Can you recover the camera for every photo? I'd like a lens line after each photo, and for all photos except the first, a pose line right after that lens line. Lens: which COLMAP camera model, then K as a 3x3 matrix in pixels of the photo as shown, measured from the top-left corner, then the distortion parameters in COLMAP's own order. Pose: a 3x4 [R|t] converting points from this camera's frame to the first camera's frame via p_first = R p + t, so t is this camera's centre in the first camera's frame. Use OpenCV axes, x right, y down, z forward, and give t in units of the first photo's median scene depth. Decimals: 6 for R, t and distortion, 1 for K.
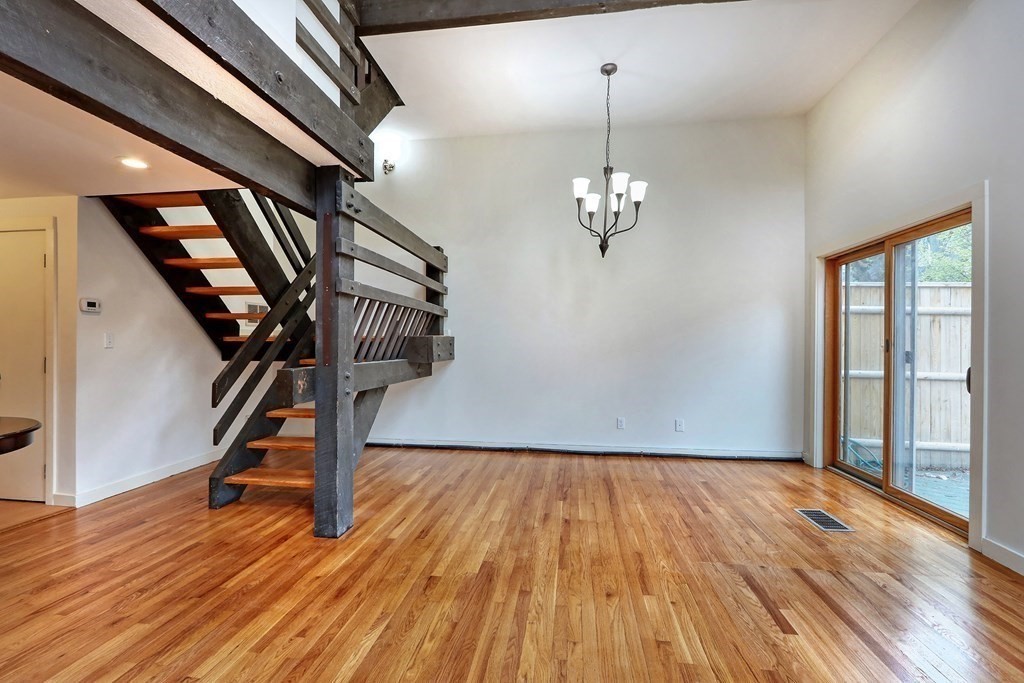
lens RADIAL K [[469.2, 0, 510.6], [0, 469.2, 342.5], [0, 0, 1]] dist [-0.011377, -0.000410]
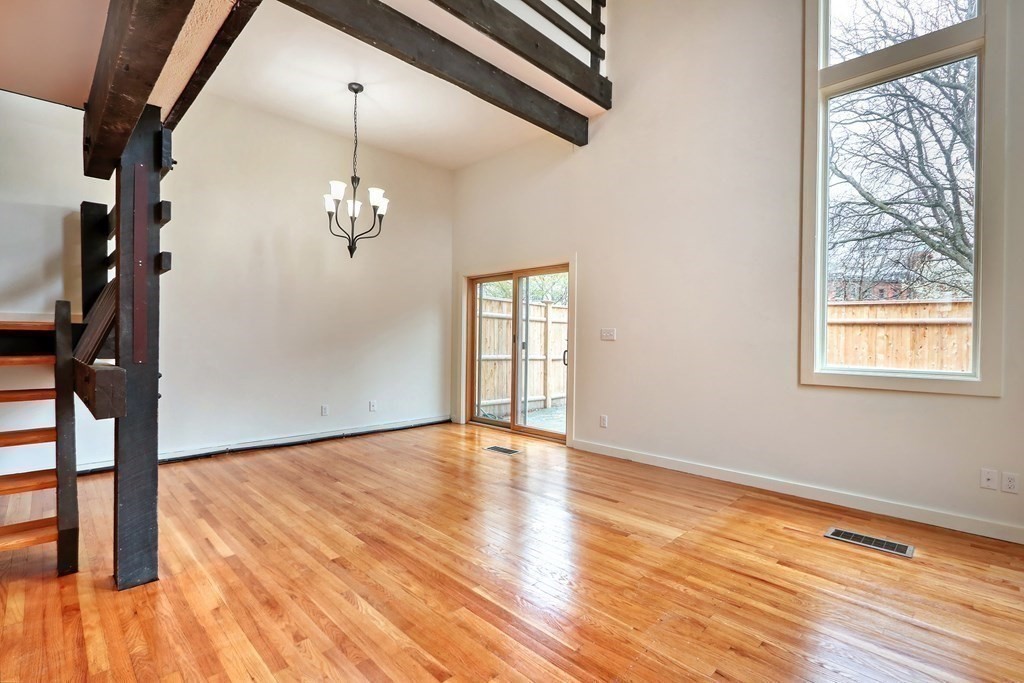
lens RADIAL K [[469.2, 0, 503.5], [0, 469.2, 343.1], [0, 0, 1]] dist [-0.011377, -0.000410]
pose [[0.609046, -0.004954, 0.793119, -0.581313], [-0.015539, 0.999714, 0.018177, -0.009112], [-0.792983, -0.023395, 0.608795, 0.050942]]
